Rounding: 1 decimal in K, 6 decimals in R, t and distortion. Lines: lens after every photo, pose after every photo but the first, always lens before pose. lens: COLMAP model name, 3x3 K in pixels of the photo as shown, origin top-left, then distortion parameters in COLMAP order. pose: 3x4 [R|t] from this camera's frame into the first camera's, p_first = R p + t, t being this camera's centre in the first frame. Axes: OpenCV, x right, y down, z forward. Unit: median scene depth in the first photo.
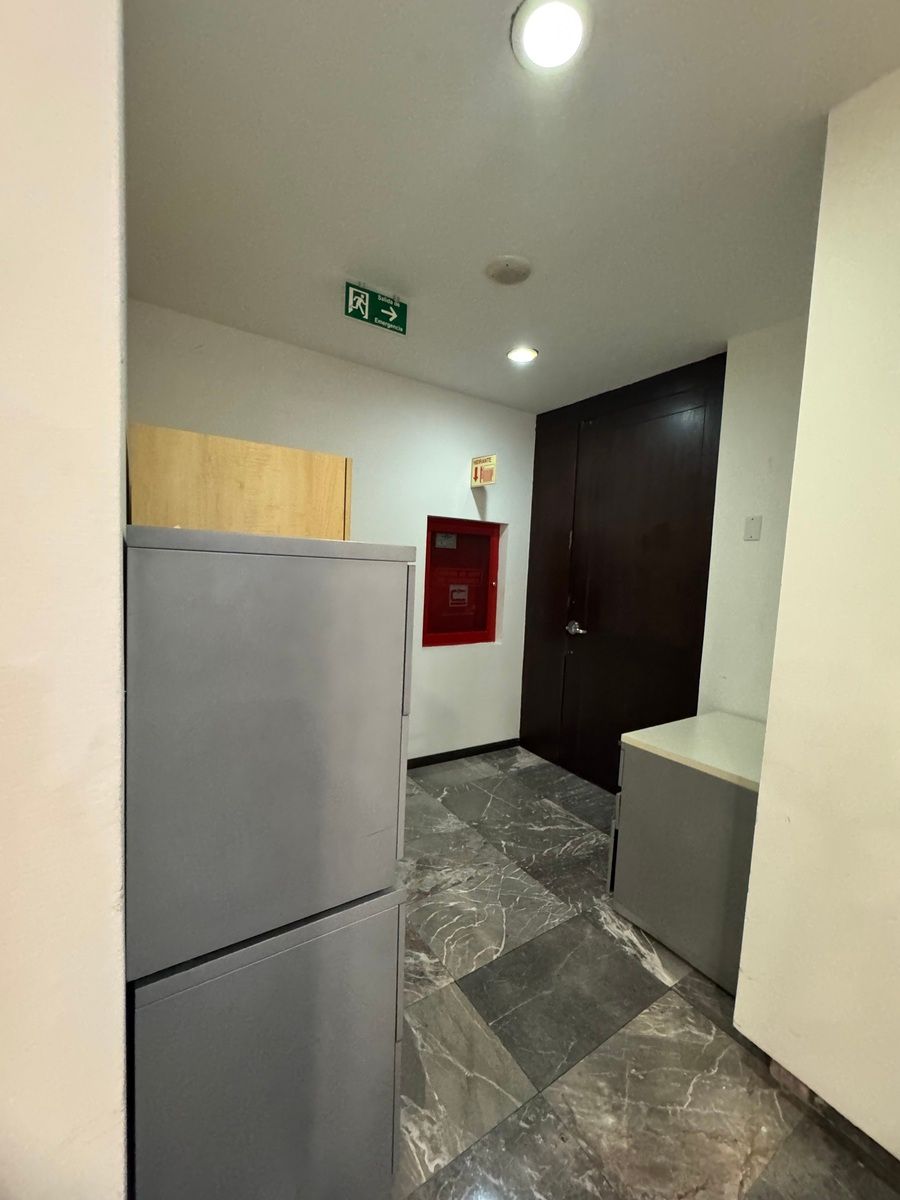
lens RADIAL K [[480.7, 0, 451.4], [0, 480.7, 599.9], [0, 0, 1]] dist [-0.005125, 0.002263]
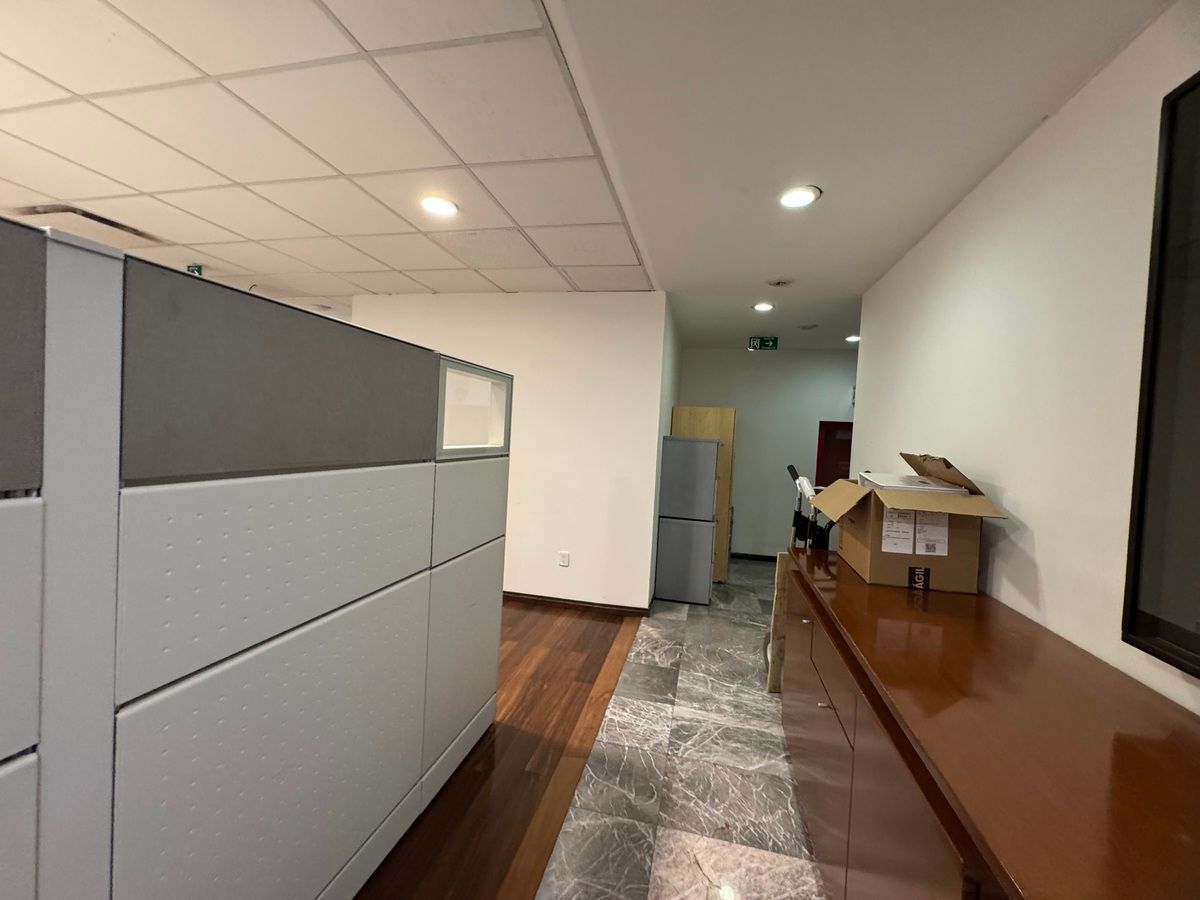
lens RADIAL K [[480.7, 0, 603.6], [0, 480.7, 448.5], [0, 0, 1]] dist [-0.005125, 0.002263]
pose [[0.688781, 0.012570, -0.724861, 1.100508], [-0.072686, 0.996009, -0.051797, 0.126462], [0.721317, 0.088364, 0.686945, -1.272407]]
